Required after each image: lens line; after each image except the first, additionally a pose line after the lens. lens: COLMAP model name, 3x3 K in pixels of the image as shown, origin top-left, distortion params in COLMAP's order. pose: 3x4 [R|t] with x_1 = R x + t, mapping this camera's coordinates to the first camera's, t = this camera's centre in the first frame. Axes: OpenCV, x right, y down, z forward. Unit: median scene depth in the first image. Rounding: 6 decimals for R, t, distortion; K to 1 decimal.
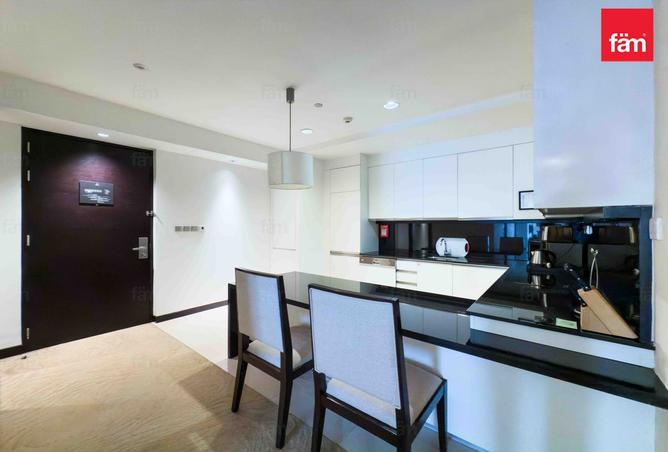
lens RADIAL K [[267.2, 0, 337.4], [0, 267.2, 225.8], [0, 0, 1]] dist [0.000319, 0.000009]
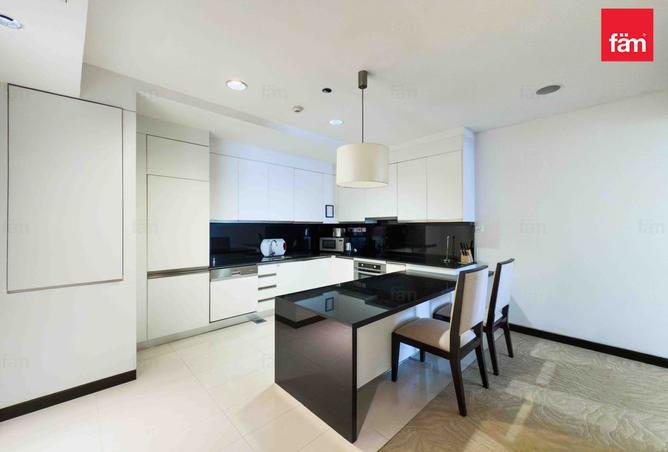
lens RADIAL K [[267.2, 0, 337.4], [0, 267.2, 225.8], [0, 0, 1]] dist [0.000319, 0.000009]
pose [[0.123731, 0.001974, 0.992314, -0.682010], [0.000920, 0.999997, -0.002104, -0.007024], [-0.992315, 0.001173, 0.123729, 0.638097]]
